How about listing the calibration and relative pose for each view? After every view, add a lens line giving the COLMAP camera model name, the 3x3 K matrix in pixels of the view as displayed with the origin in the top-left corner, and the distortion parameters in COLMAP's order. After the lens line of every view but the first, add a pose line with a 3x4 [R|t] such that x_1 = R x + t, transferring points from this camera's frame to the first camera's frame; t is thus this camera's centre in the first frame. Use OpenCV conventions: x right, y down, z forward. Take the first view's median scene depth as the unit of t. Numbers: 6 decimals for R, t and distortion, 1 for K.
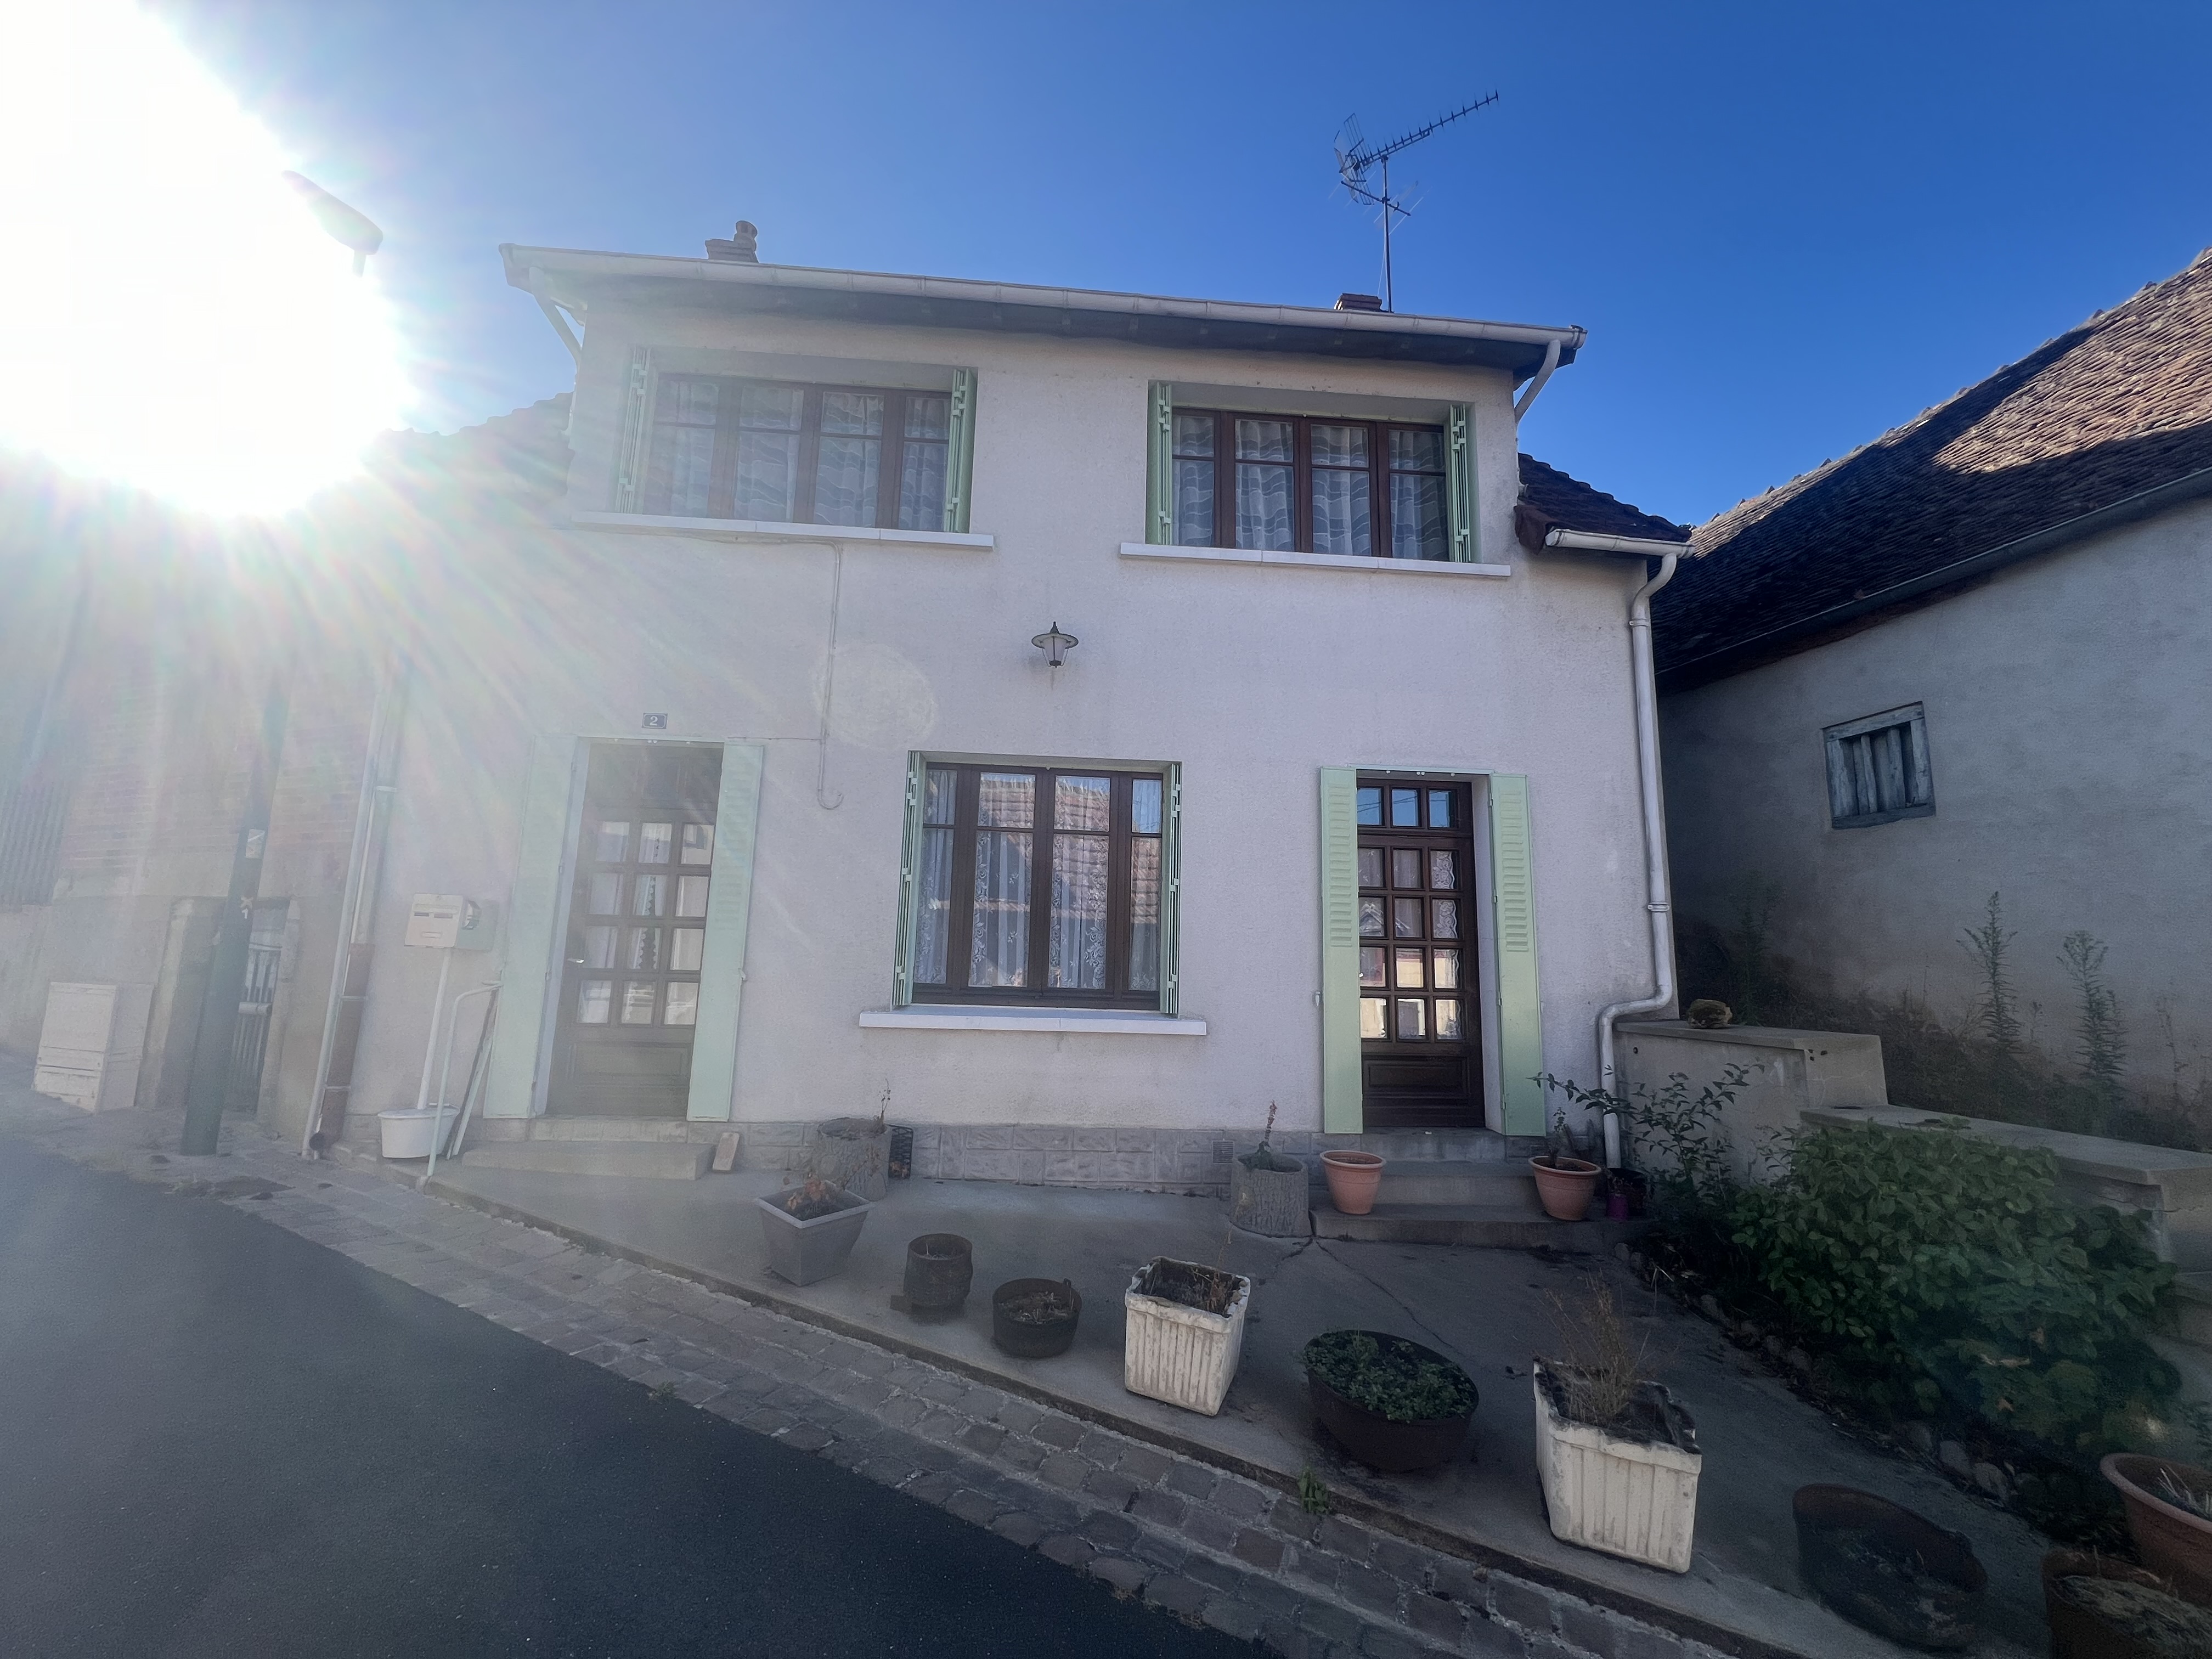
lens RADIAL K [[888.8, 0, 1102.9], [0, 888.8, 827.1], [0, 0, 1]] dist [0.001295, -0.000300]
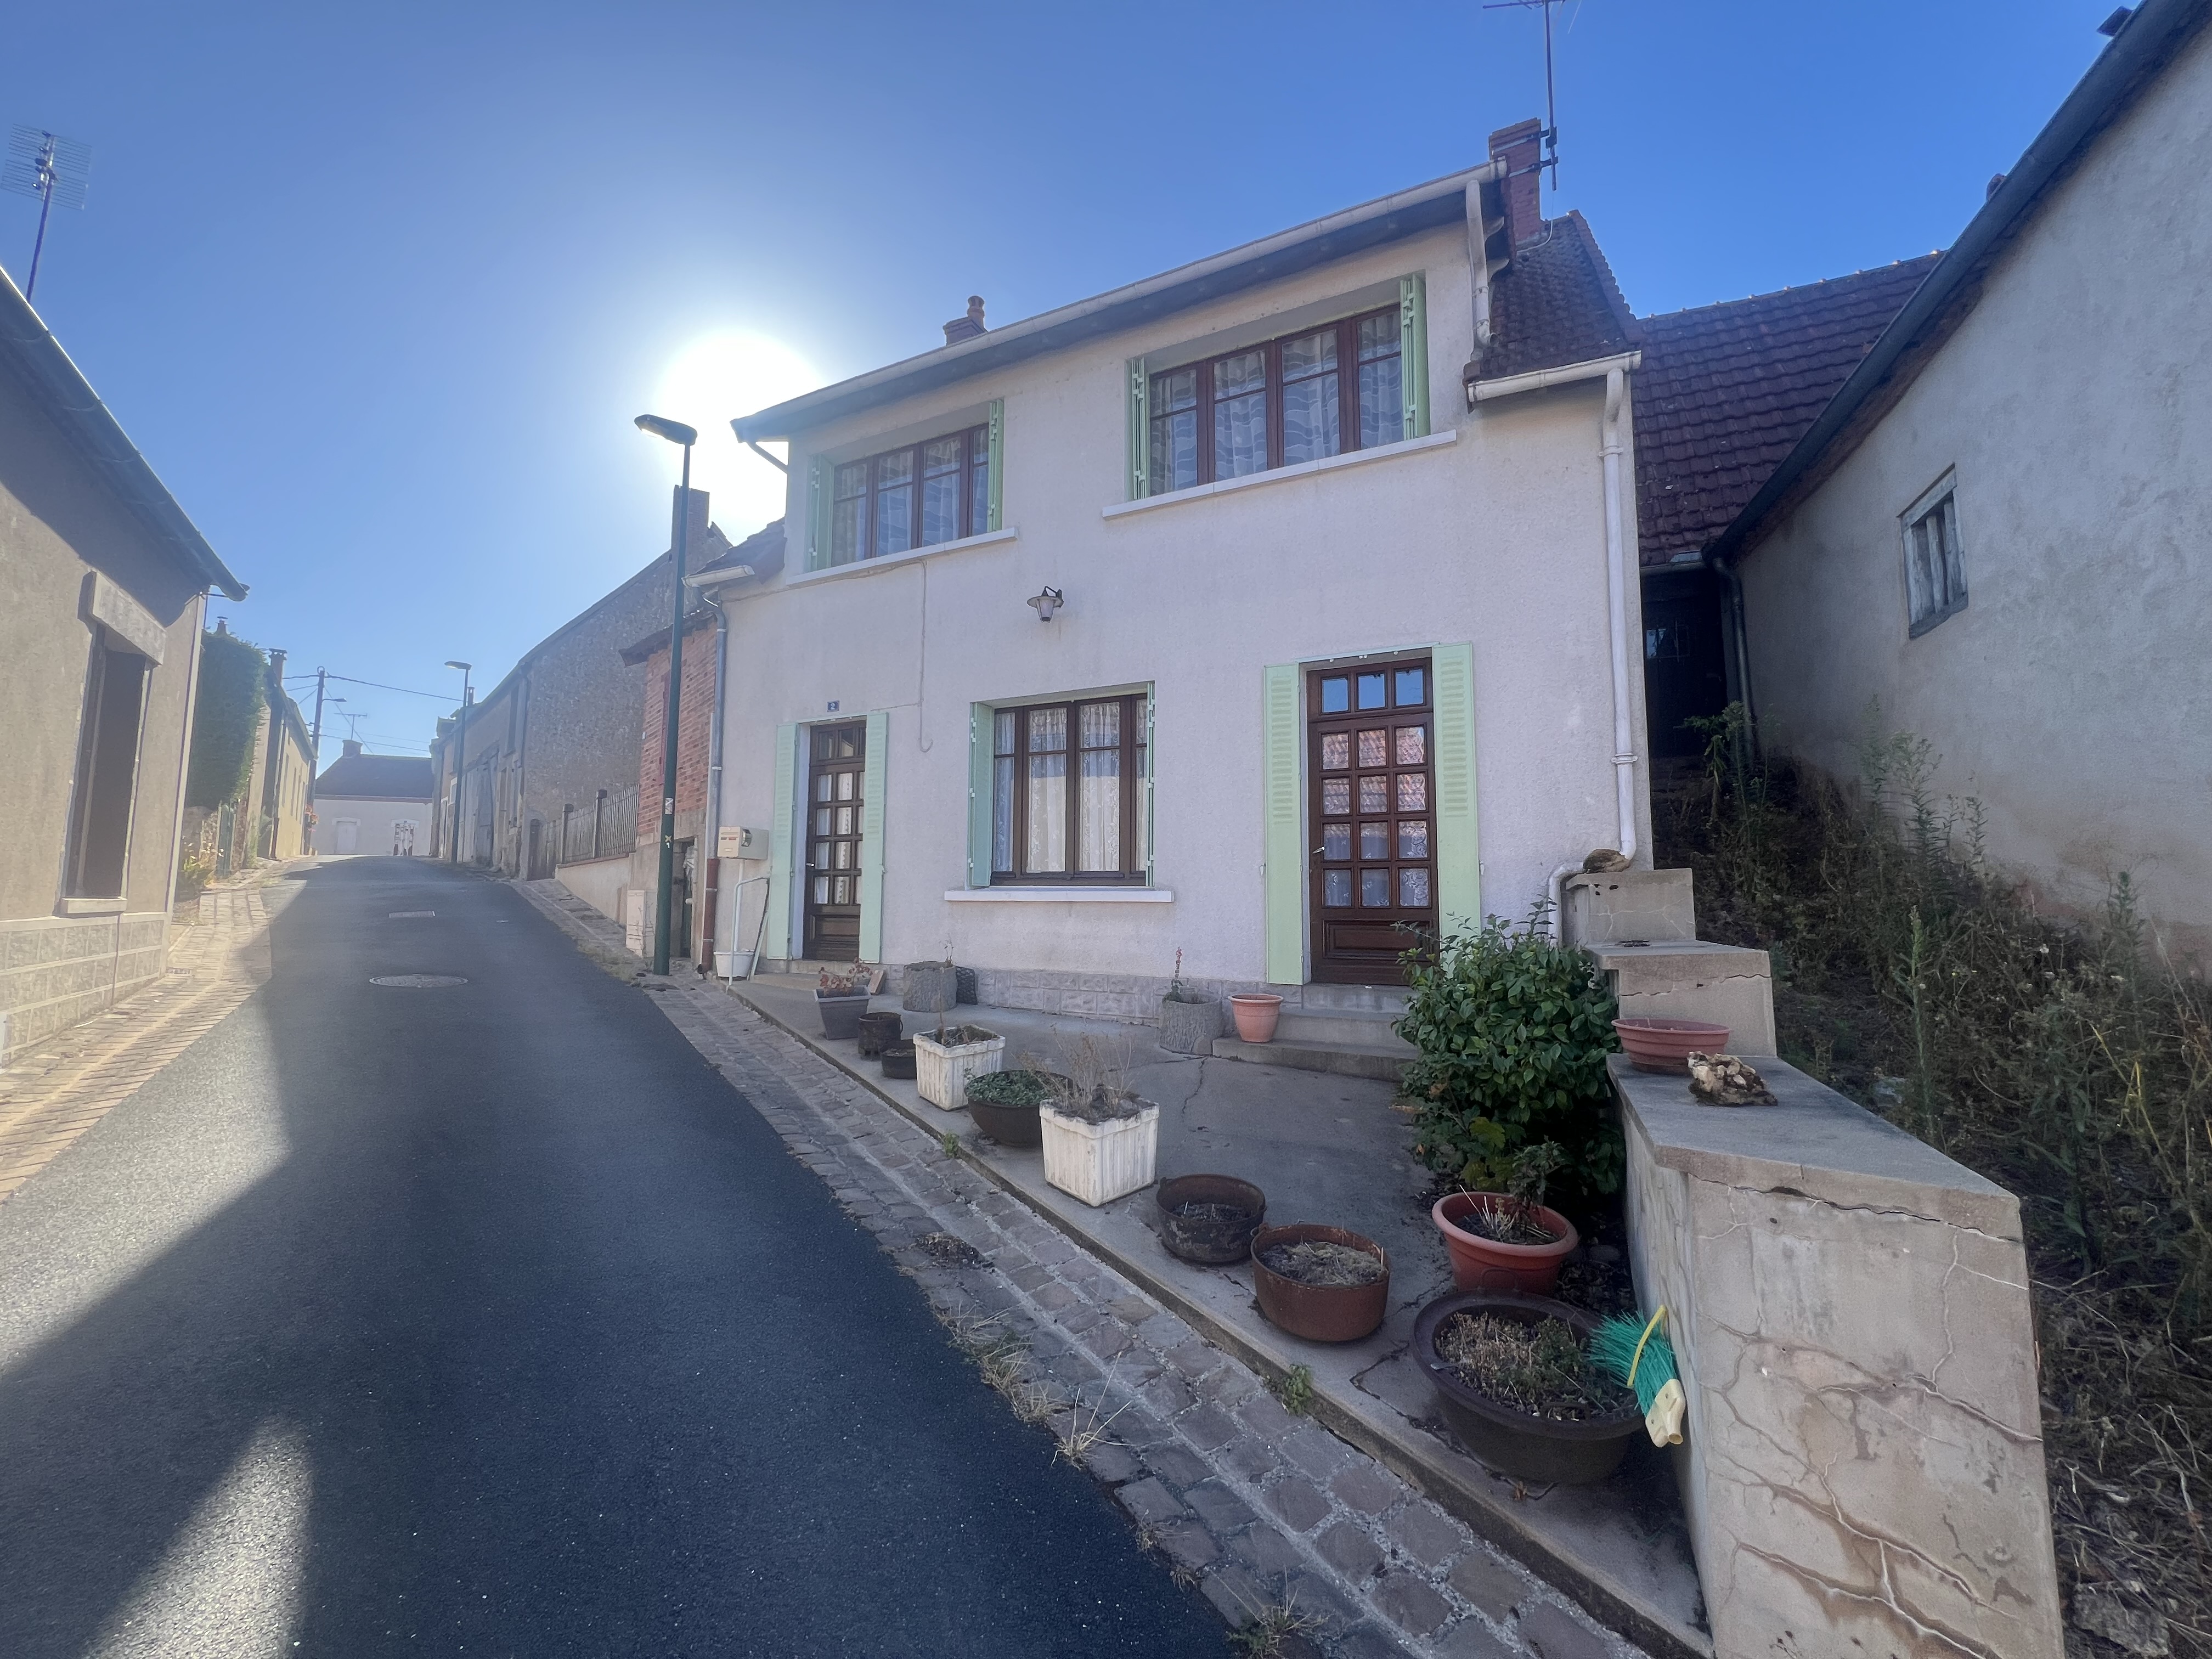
lens RADIAL K [[888.0, 0, 1105.2], [0, 888.0, 827.0], [0, 0, 1]] dist [0.001848, 0.000101]
pose [[0.857038, -0.066695, -0.510919, 0.642267], [0.096862, 0.994763, 0.032624, 0.079676], [0.506067, -0.077448, 0.859010, -0.082243]]
